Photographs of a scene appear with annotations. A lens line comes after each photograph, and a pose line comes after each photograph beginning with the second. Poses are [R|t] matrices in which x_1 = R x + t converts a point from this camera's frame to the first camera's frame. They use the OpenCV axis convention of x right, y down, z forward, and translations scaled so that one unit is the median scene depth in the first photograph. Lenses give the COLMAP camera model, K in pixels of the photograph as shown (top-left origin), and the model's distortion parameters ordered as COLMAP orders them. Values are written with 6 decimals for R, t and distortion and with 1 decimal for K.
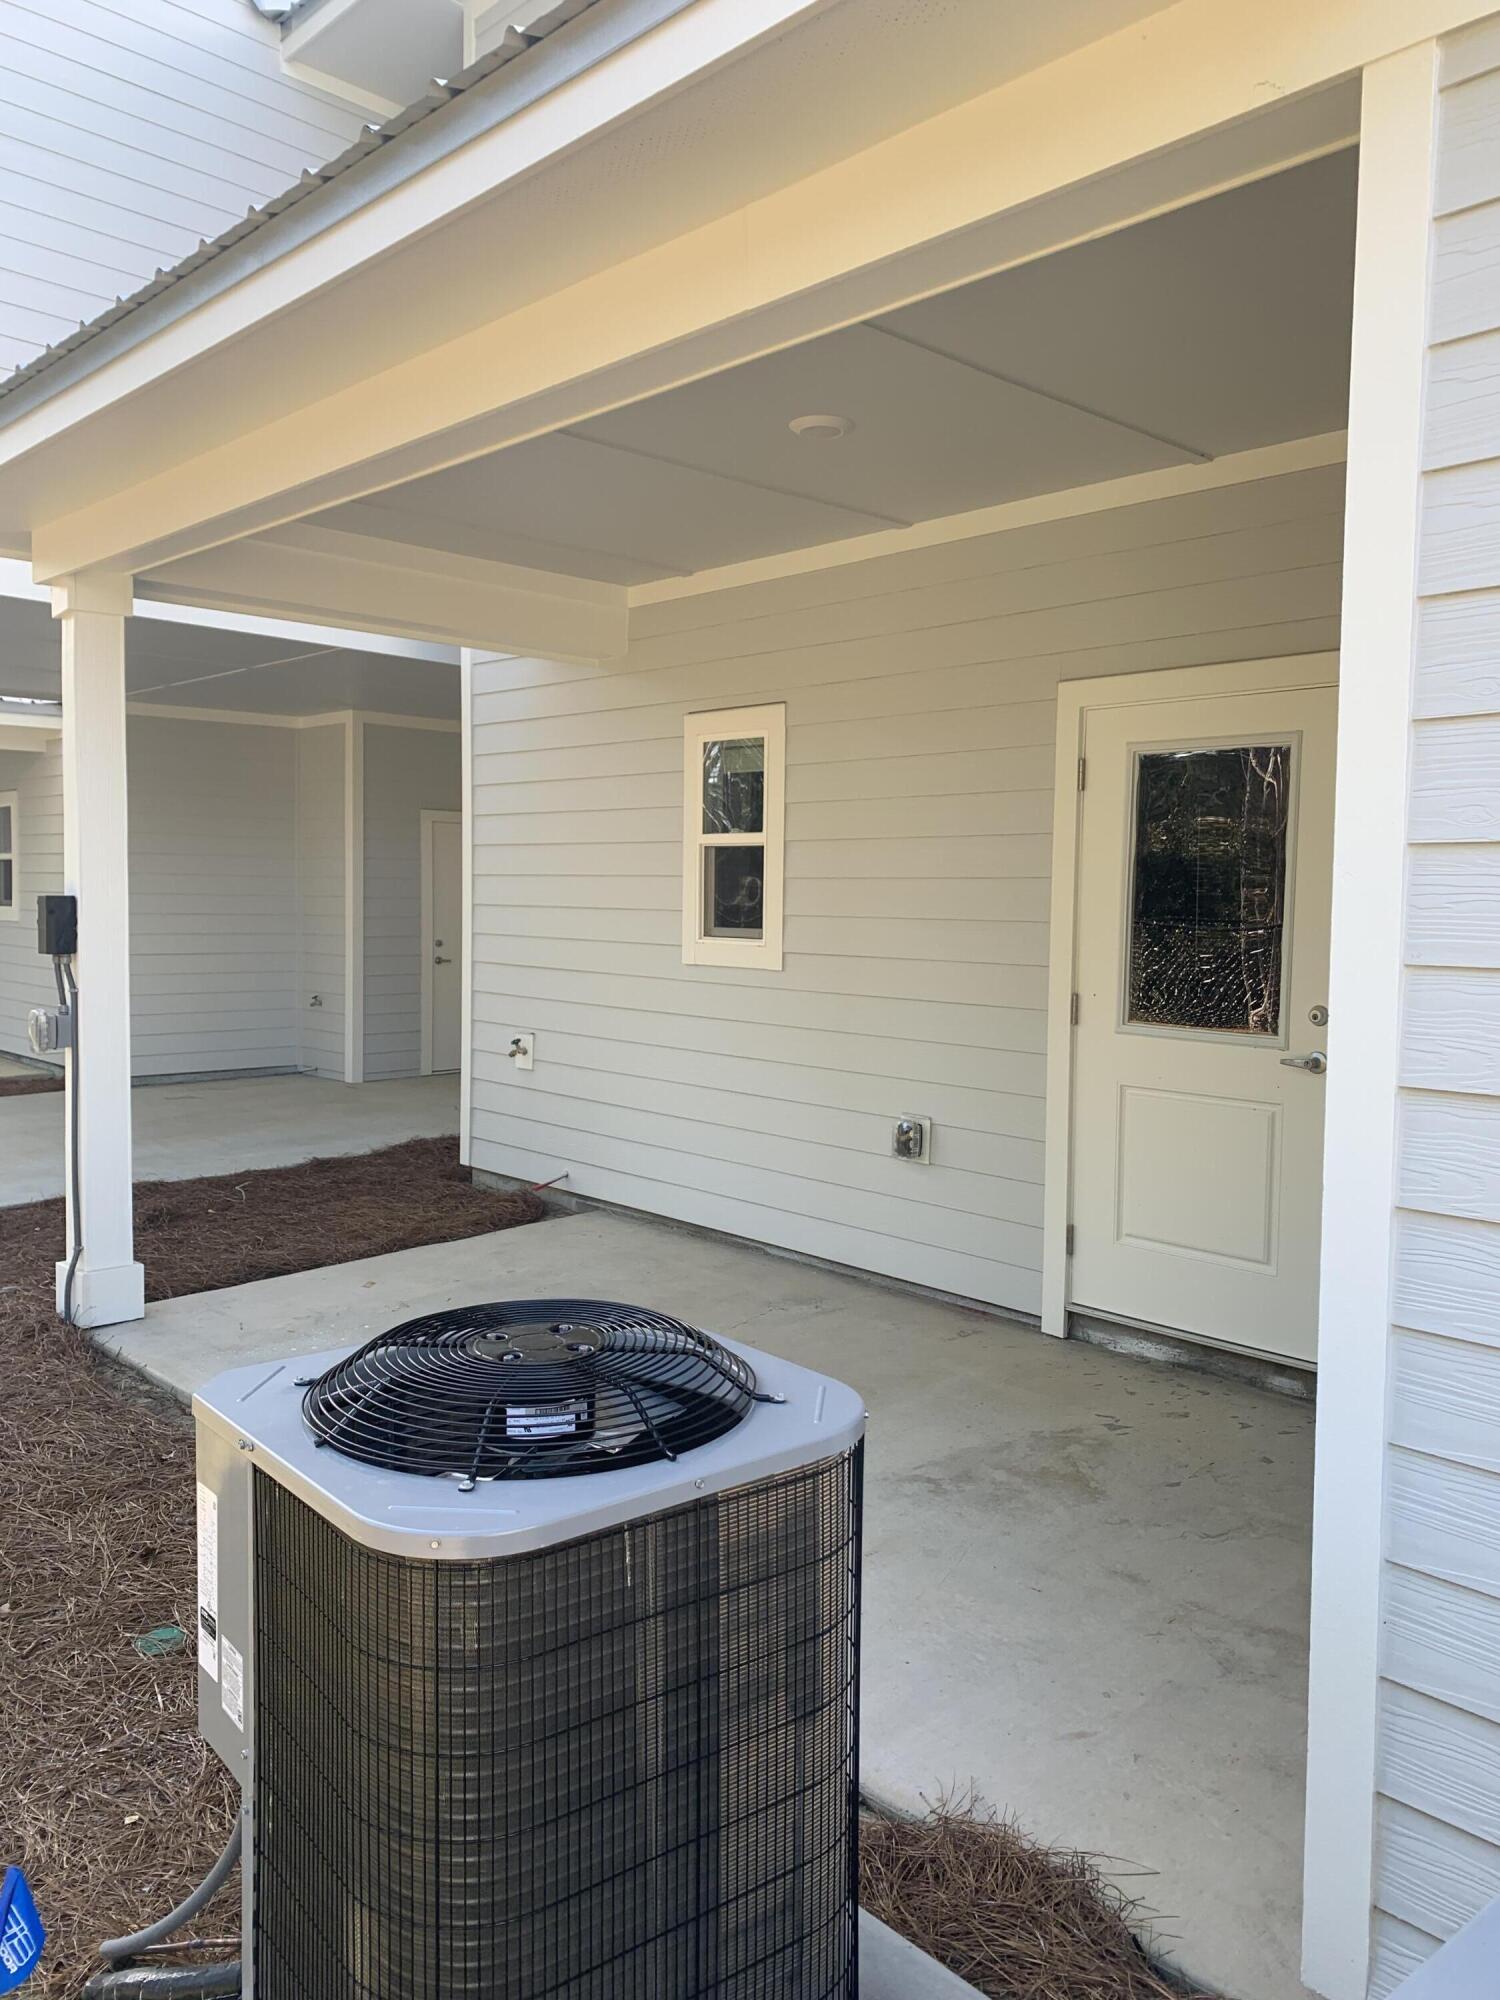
lens RADIAL K [[1538.8, 0, 749.3], [0, 1538.8, 993.7], [0, 0, 1]] dist [0.028106, -0.029535]
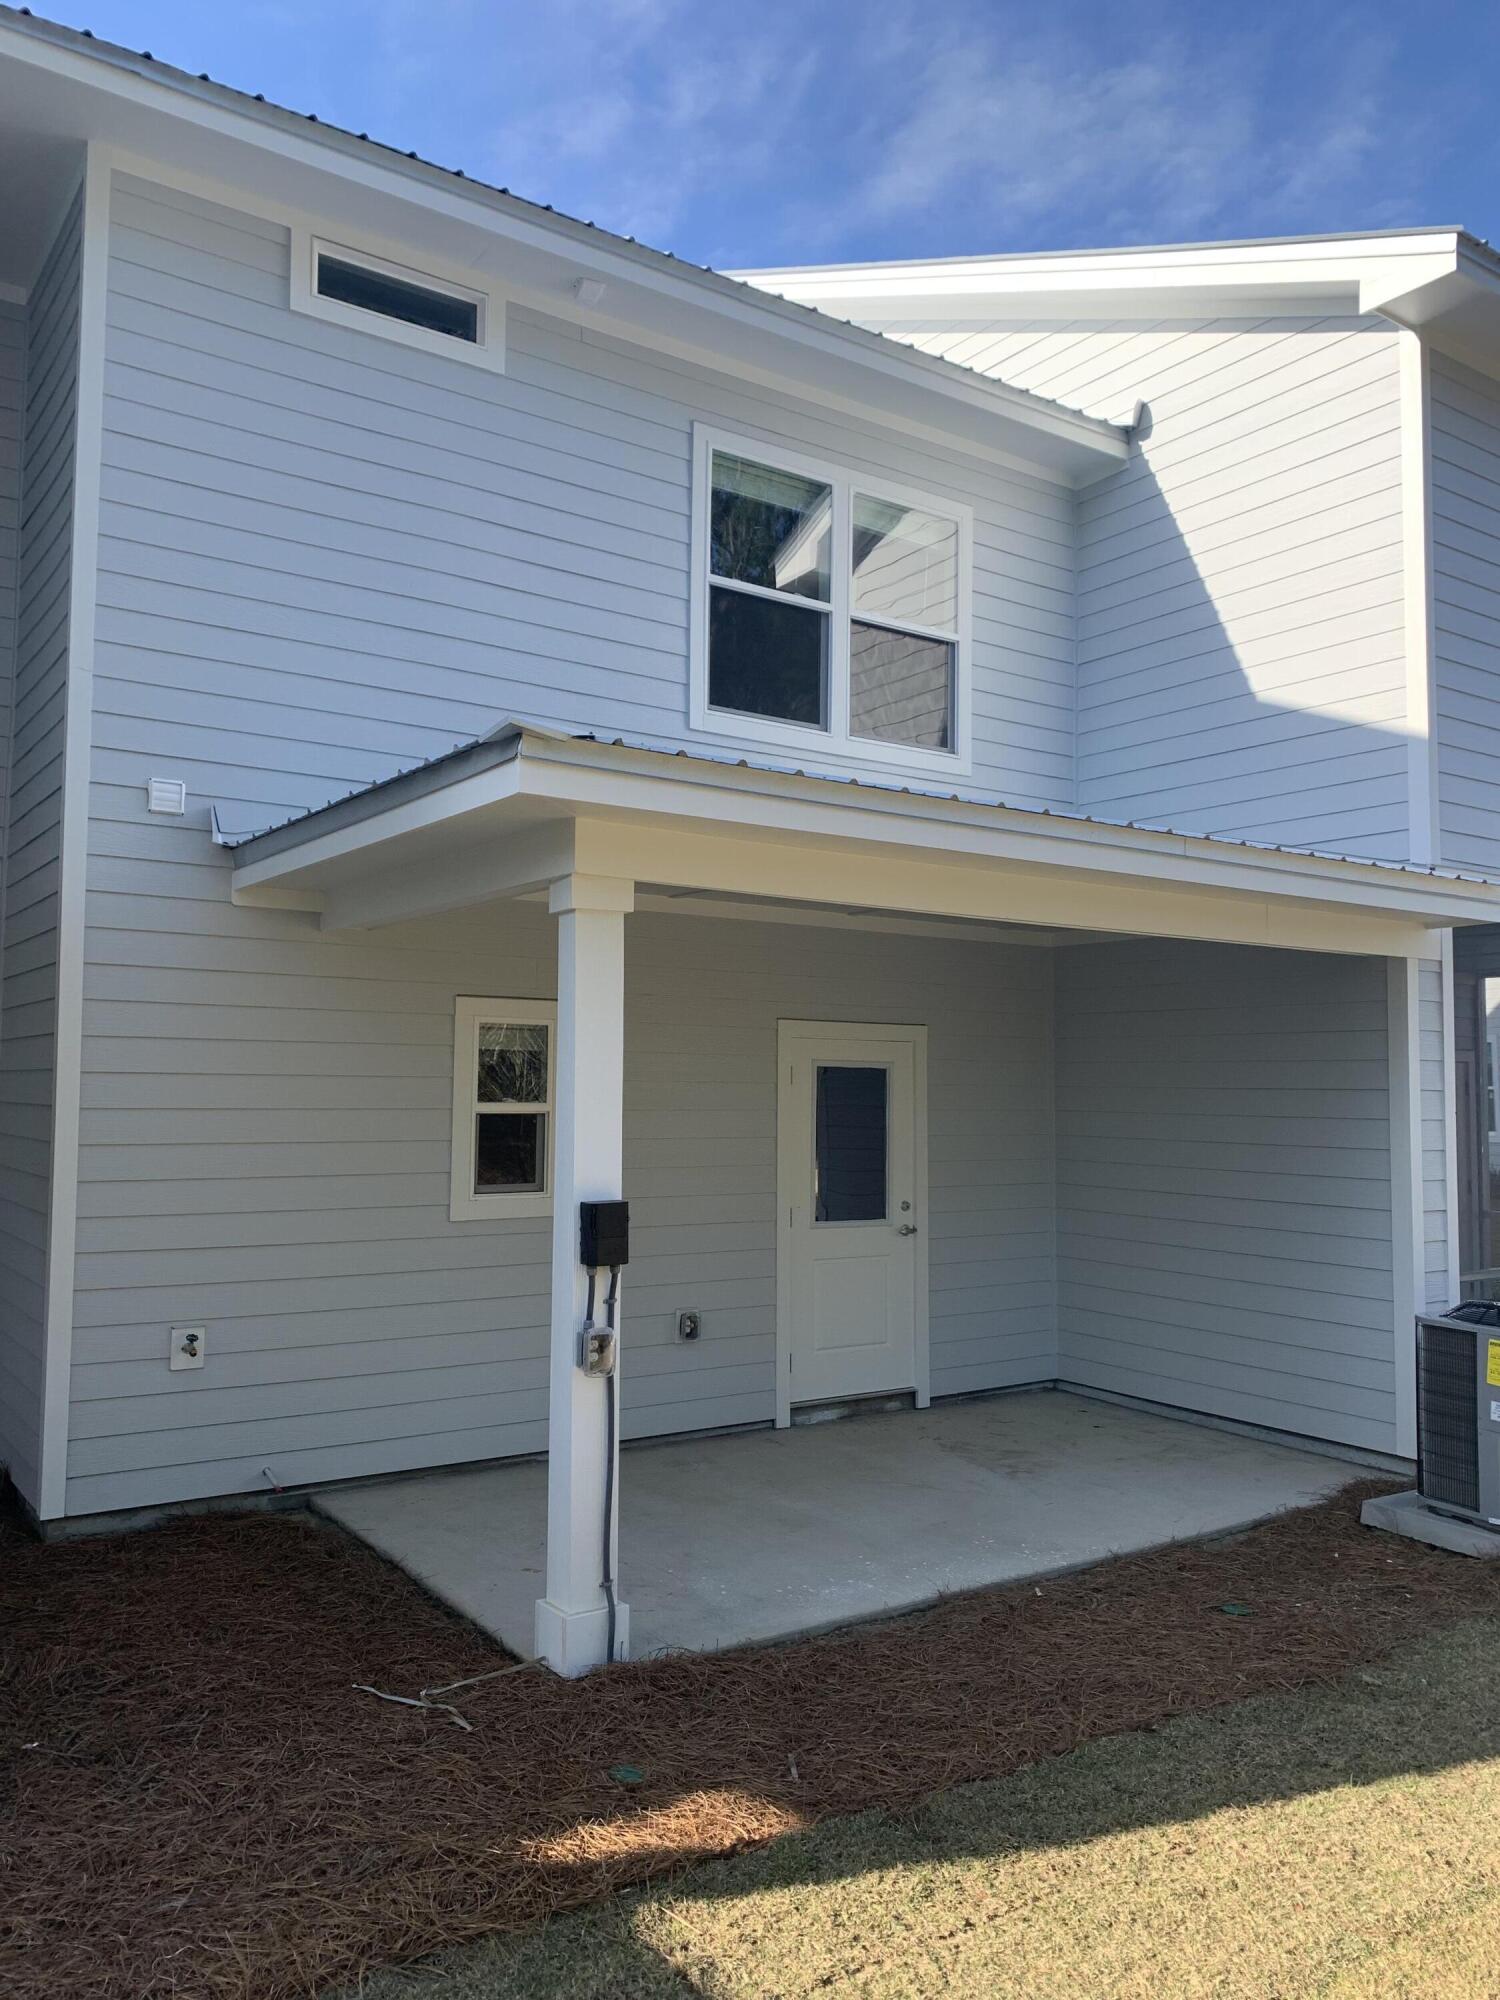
lens RADIAL K [[1538.8, 0, 751.7], [0, 1538.8, 1001.2], [0, 0, 1]] dist [0.028106, -0.029535]
pose [[0.114911, 0.054679, 0.991870, -1.389771], [0.060152, 0.996269, -0.061891, -0.117171], [-0.991553, 0.066775, 0.111193, 0.823291]]
